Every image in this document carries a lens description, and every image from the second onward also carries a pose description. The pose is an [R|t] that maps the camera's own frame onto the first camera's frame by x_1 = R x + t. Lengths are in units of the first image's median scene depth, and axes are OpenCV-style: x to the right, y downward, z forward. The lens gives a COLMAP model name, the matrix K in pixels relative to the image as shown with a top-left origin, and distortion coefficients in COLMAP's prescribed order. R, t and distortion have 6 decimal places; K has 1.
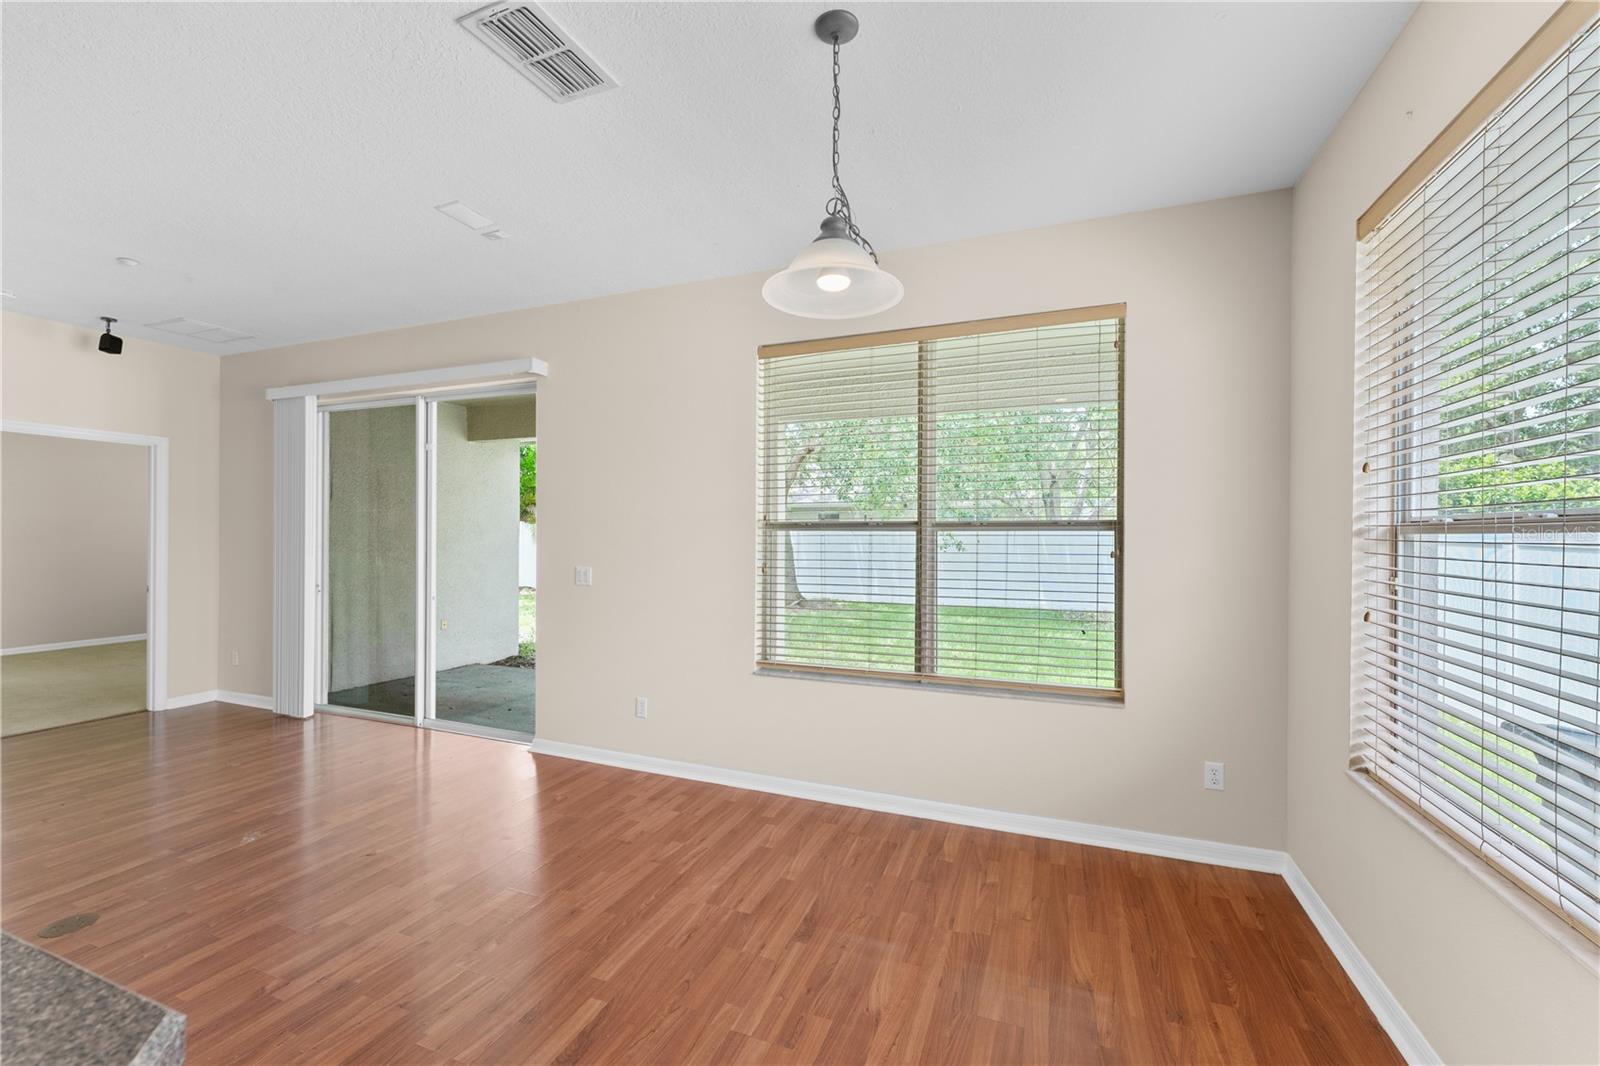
lens RADIAL K [[653.6, 0, 799.6], [0, 653.6, 536.4], [0, 0, 1]] dist [0.000360, -0.000179]
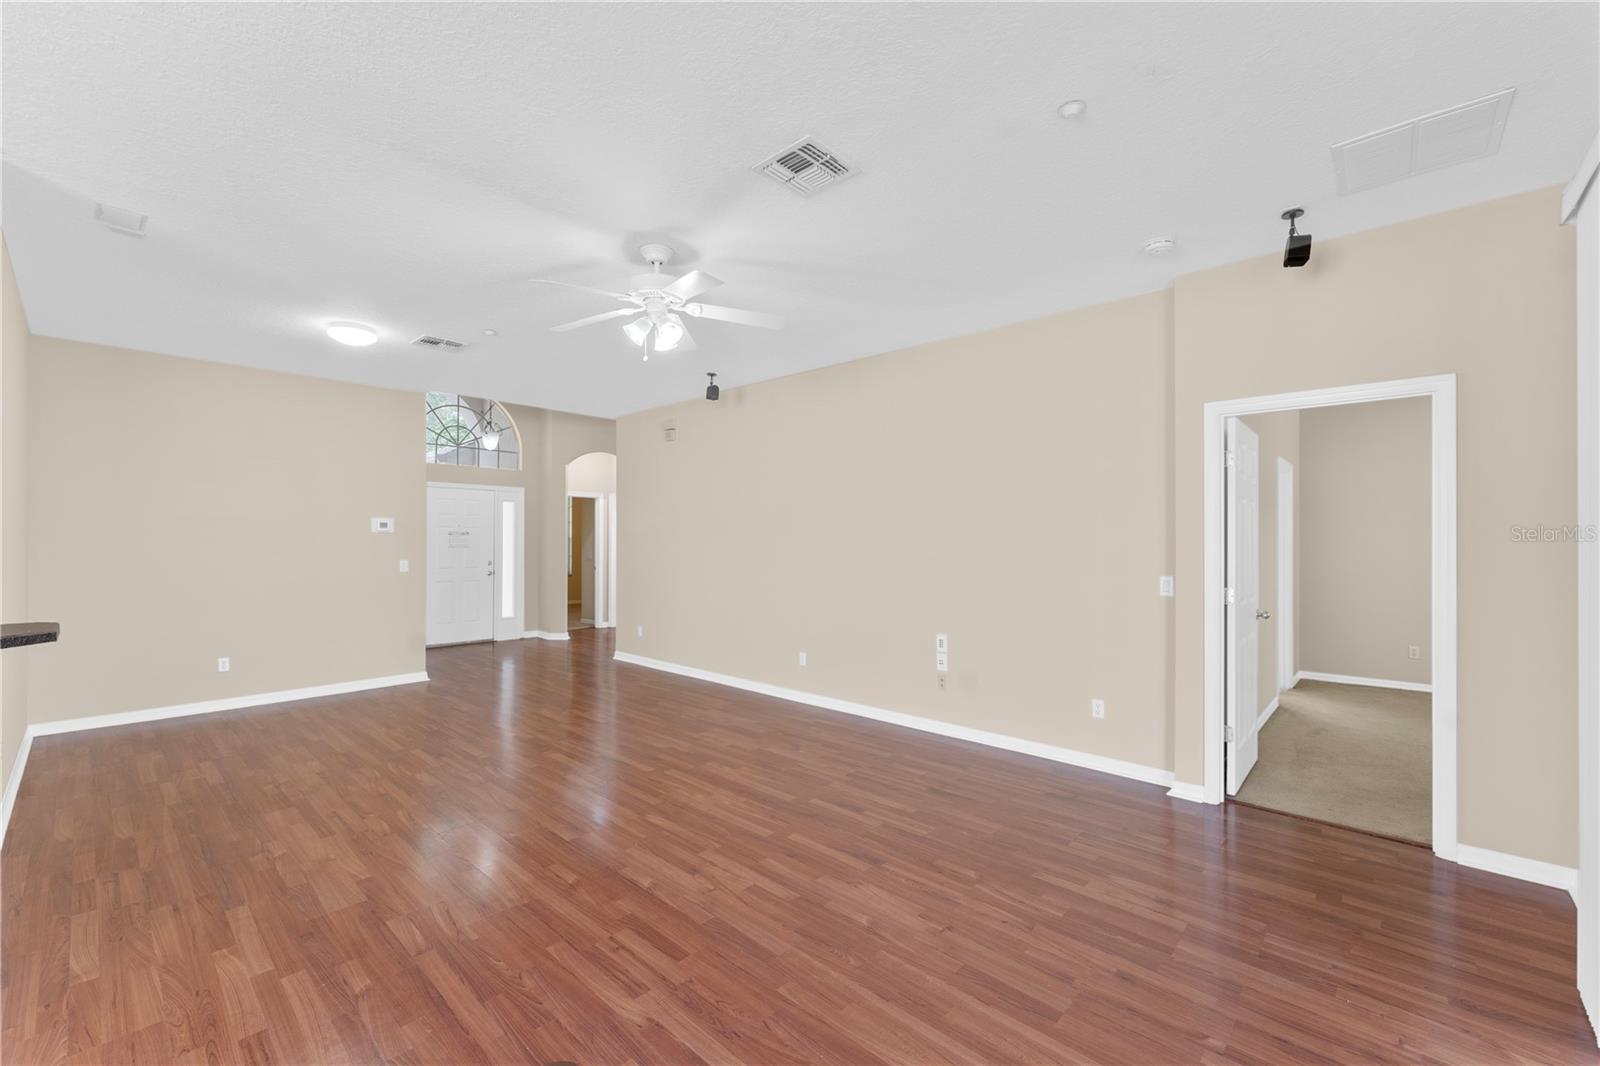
lens RADIAL K [[651.3, 0, 794.0], [0, 651.3, 531.4], [0, 0, 1]] dist [0.001743, -0.000150]
pose [[-0.368681, -0.020887, -0.929321, -0.408692], [-0.008280, 0.999782, -0.019186, 0.000590], [0.929519, 0.000621, -0.368773, 1.144438]]
